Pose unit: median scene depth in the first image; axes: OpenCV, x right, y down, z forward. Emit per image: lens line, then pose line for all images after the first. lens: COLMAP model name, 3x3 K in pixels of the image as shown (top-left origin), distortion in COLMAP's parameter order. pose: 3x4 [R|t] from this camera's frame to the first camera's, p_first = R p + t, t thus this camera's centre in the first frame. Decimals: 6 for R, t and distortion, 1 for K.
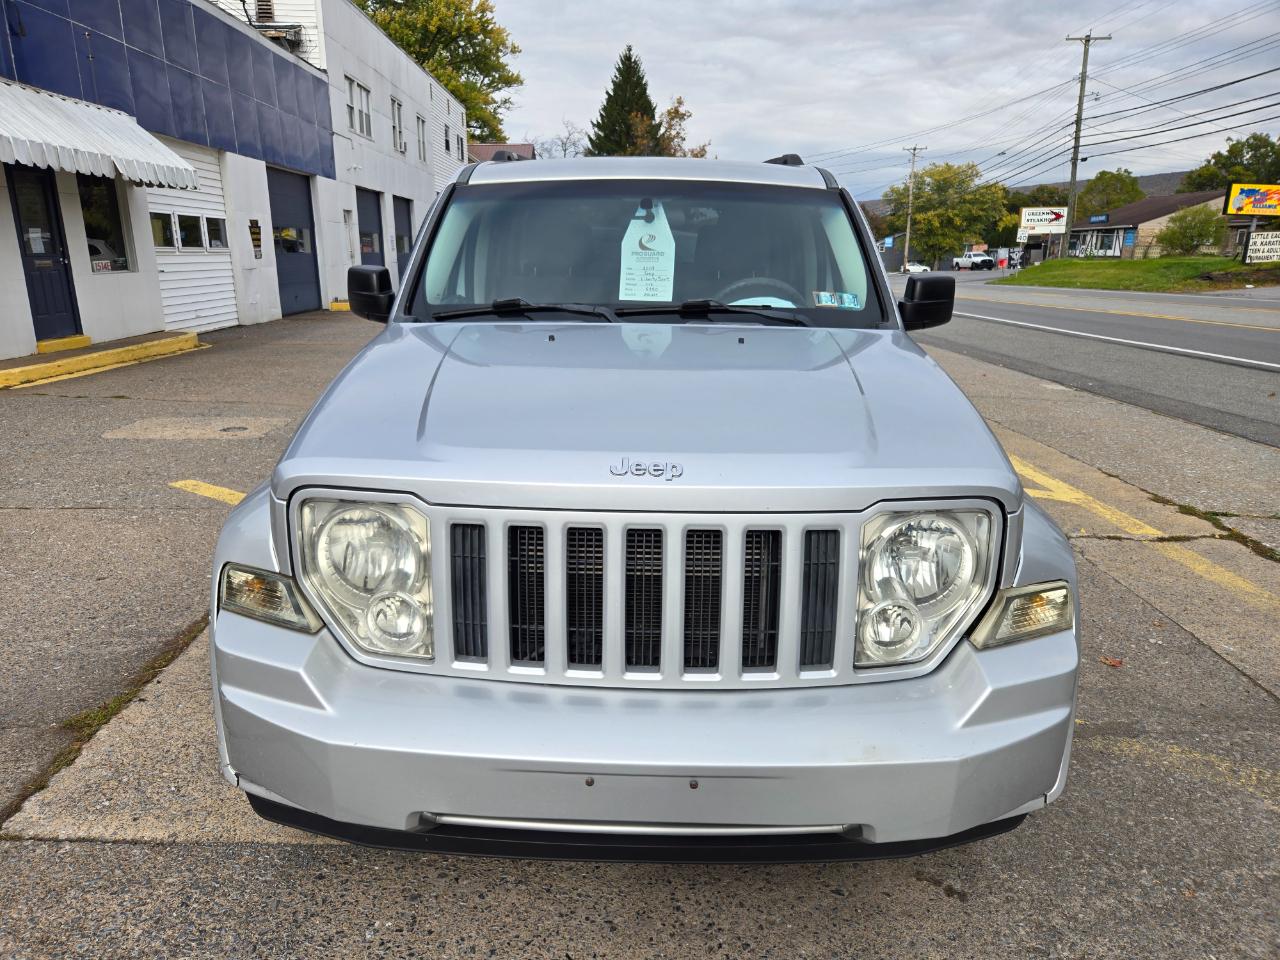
lens RADIAL K [[859.0, 0, 630.5], [0, 859.0, 481.7], [0, 0, 1]] dist [0.063049, -0.046968]
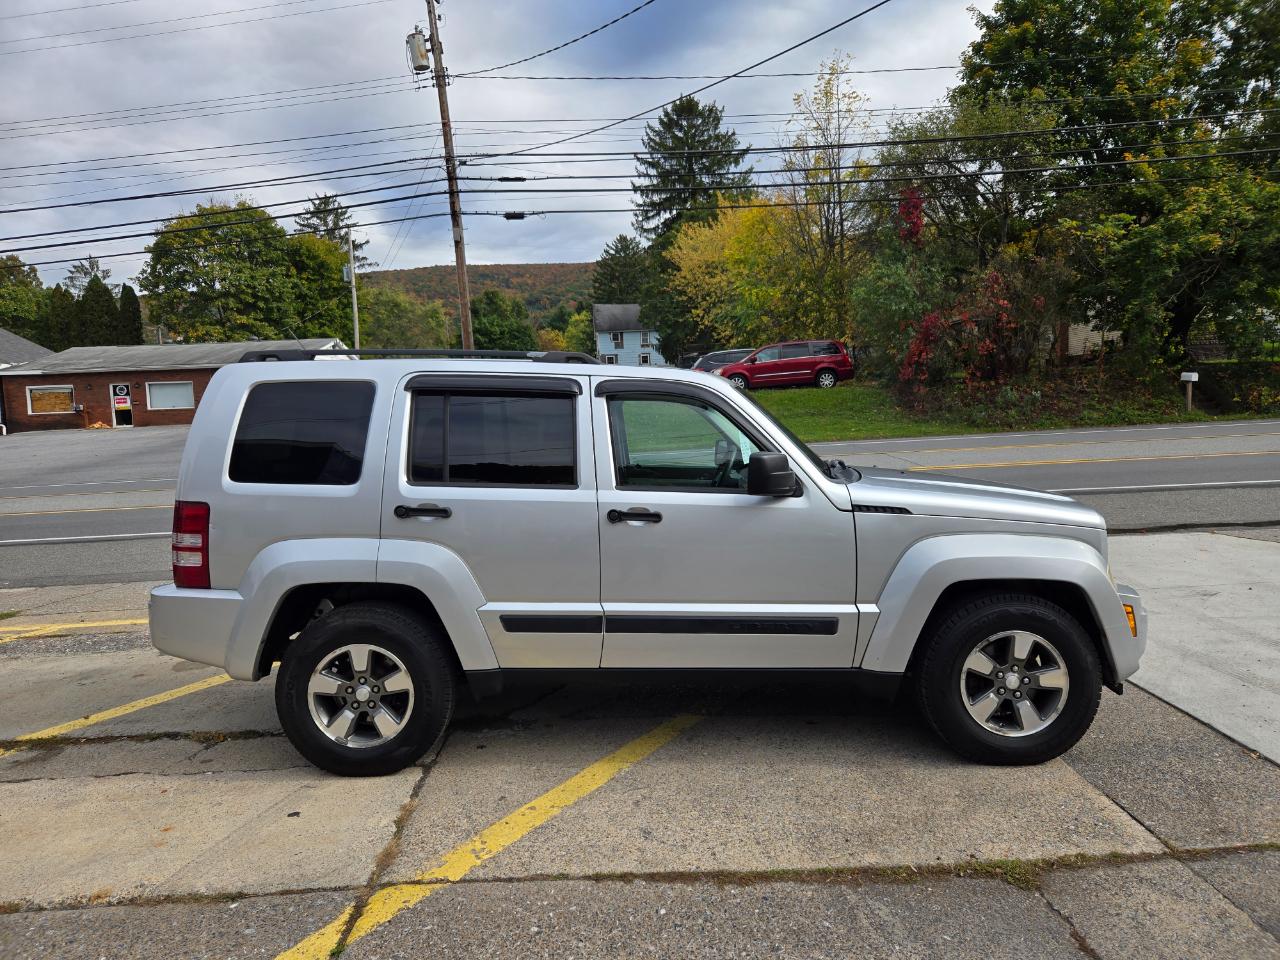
lens RADIAL K [[859.0, 0, 636.7], [0, 859.0, 473.7], [0, 0, 1]] dist [0.063049, -0.046968]
pose [[-0.003058, -0.079999, 0.996790, -0.849155], [0.295987, 0.952058, 0.077317, -0.209799], [-0.955187, 0.295274, 0.020767, 0.666557]]
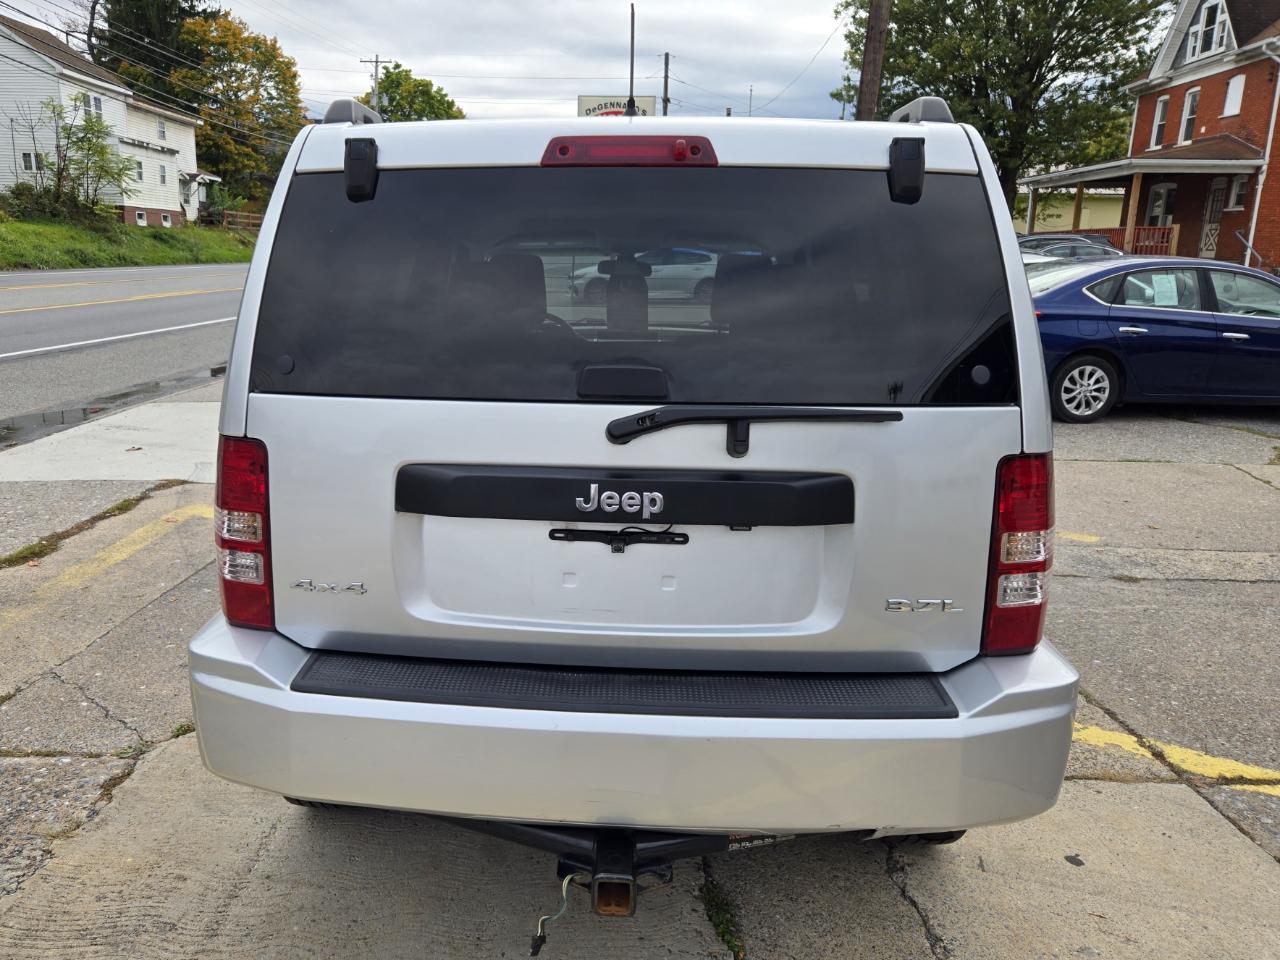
lens RADIAL K [[969.9, 0, 564.6], [0, 969.9, 478.5], [0, 0, 1]] dist [0.058778, -0.042140]
pose [[-0.998303, -0.035459, 0.046186, 0.021021], [-0.009714, 0.883497, 0.468335, -0.394407], [-0.057412, 0.467092, -0.882343, 1.364058]]
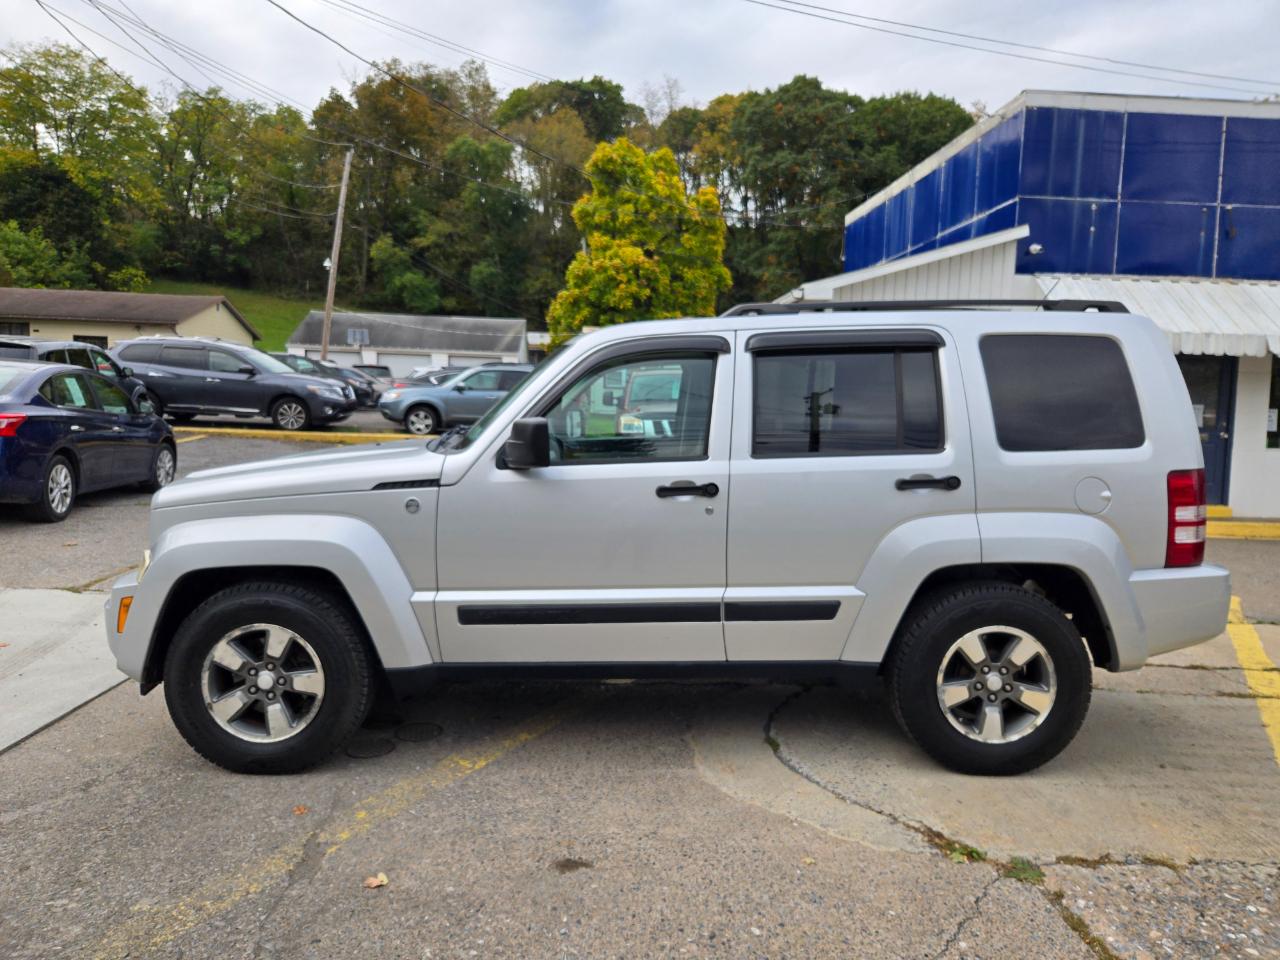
lens RADIAL K [[859.0, 0, 638.9], [0, 859.0, 474.0], [0, 0, 1]] dist [0.063049, -0.046968]
pose [[0.032486, 0.076966, -0.996504, 0.789299], [-0.287971, 0.955471, 0.064409, -0.158454], [0.957088, 0.284871, 0.053203, 0.619954]]
